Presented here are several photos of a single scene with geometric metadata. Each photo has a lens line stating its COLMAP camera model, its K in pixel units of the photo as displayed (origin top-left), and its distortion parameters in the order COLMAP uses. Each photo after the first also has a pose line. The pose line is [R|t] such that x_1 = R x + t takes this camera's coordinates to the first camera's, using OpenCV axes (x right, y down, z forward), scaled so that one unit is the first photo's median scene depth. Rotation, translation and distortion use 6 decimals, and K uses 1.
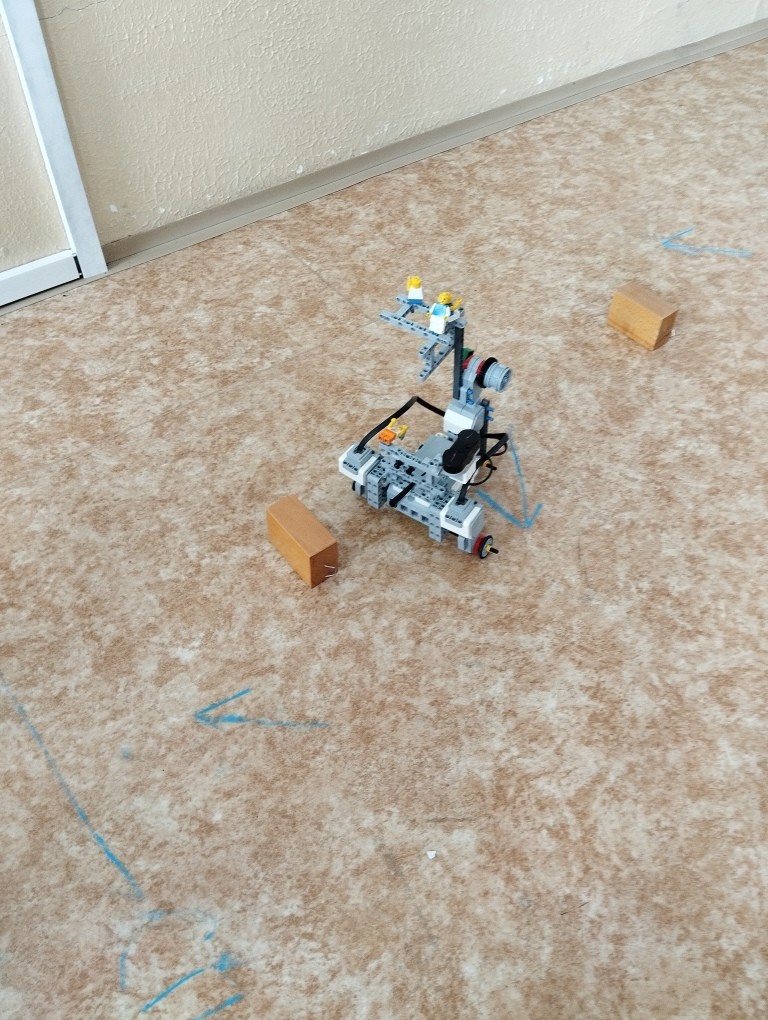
lens RADIAL K [[865.7, 0, 388.1], [0, 865.7, 503.1], [0, 0, 1]] dist [0.097983, -0.220557]
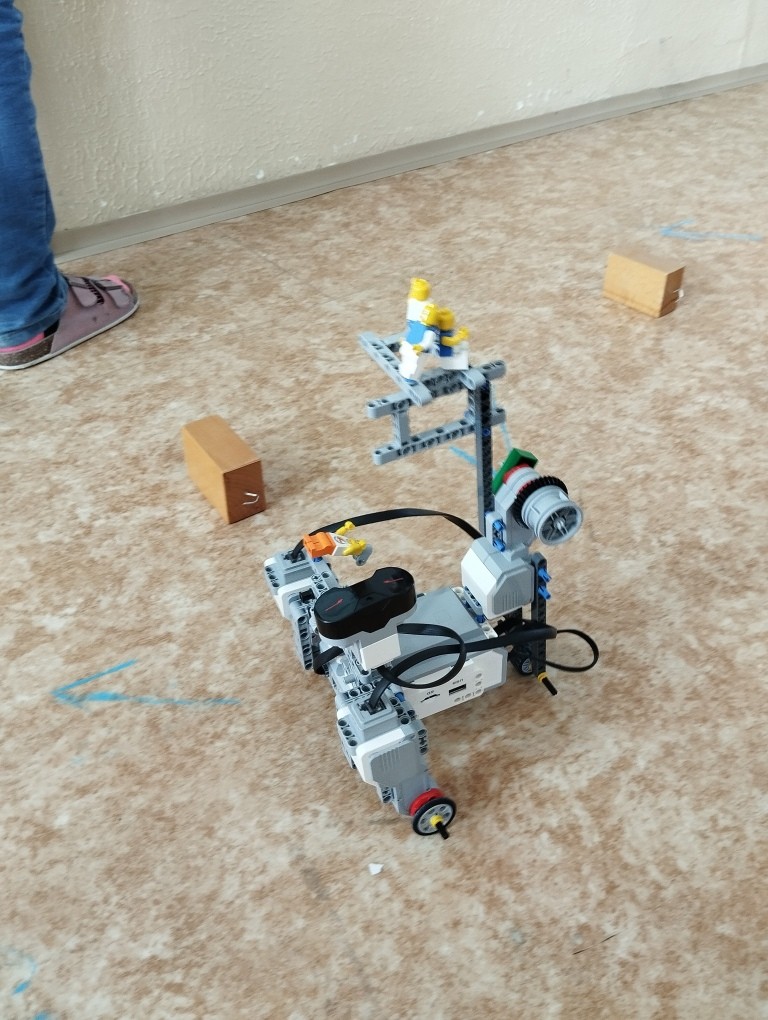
lens RADIAL K [[872.3, 0, 378.8], [0, 872.3, 502.5], [0, 0, 1]] dist [0.090739, -0.206412]
pose [[0.999634, -0.019700, -0.018554, 0.058560], [0.016329, 0.985828, -0.166965, 0.198696], [0.021580, 0.166601, 0.985788, 0.245615]]
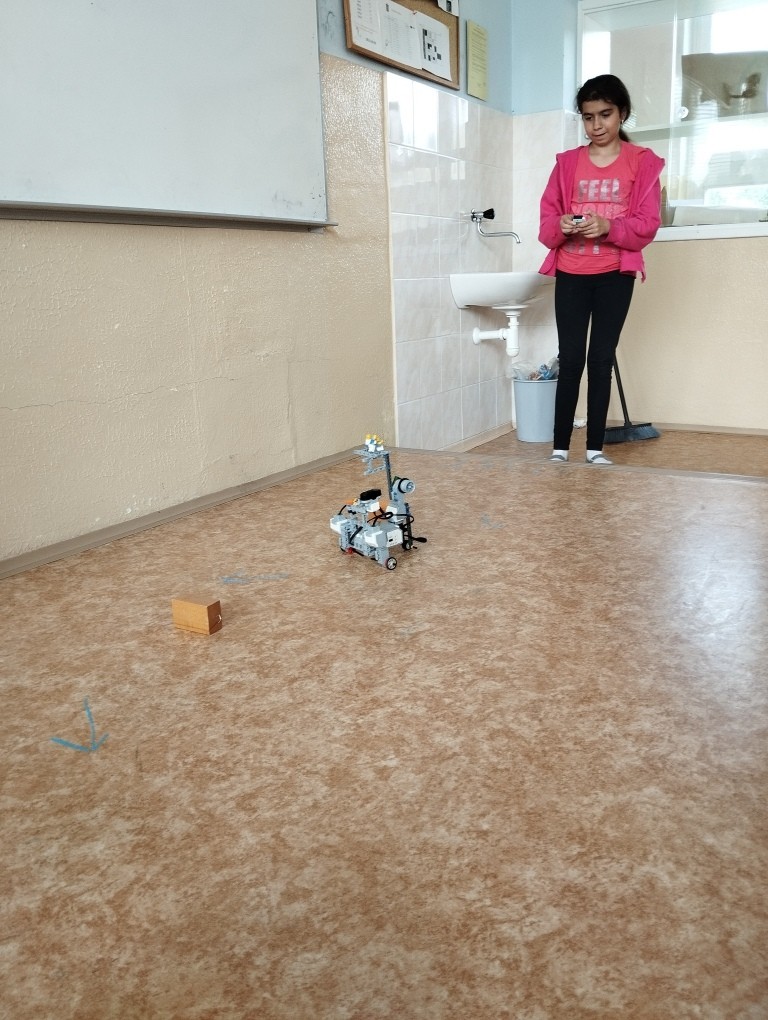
lens RADIAL K [[837.7, 0, 387.2], [0, 837.7, 501.0], [0, 0, 1]] dist [0.084878, -0.178303]
pose [[0.930559, -0.132251, 0.341424, 0.206967], [0.296502, 0.819287, -0.490771, 0.488242], [-0.214820, 0.557924, 0.801607, -0.224574]]
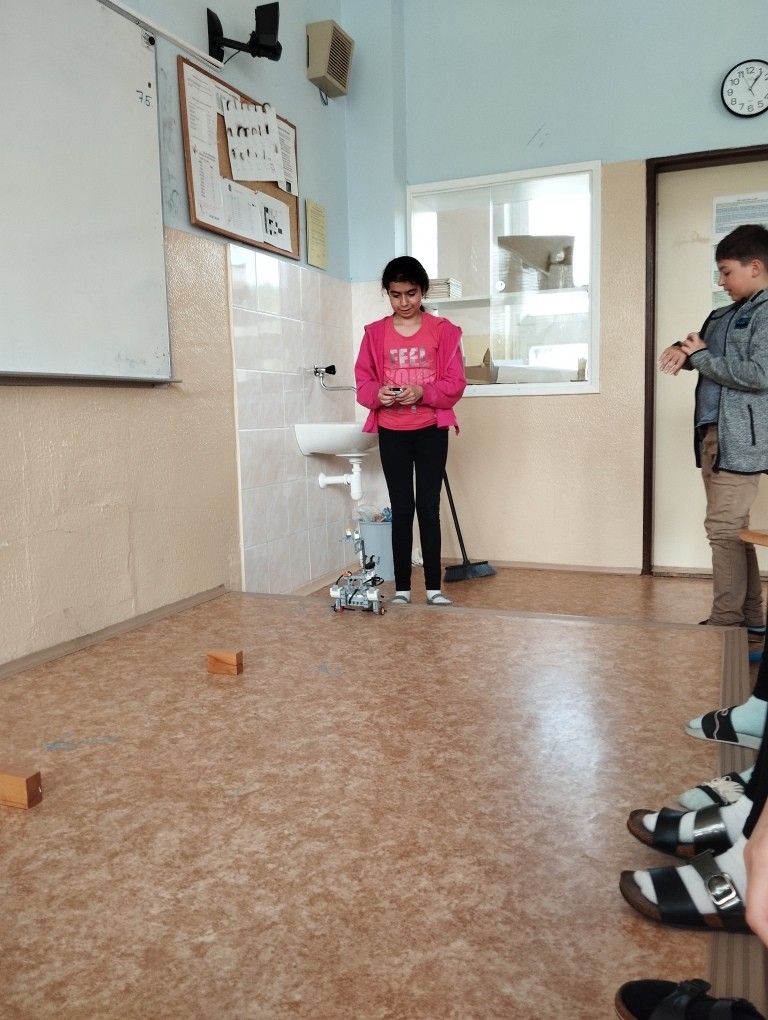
lens RADIAL K [[837.7, 0, 387.2], [0, 837.7, 501.0], [0, 0, 1]] dist [0.084878, -0.178303]
pose [[0.857990, -0.082341, 0.507023, 0.233600], [0.397287, 0.732055, -0.553407, 0.516867], [-0.325600, 0.676251, 0.660809, -0.352014]]
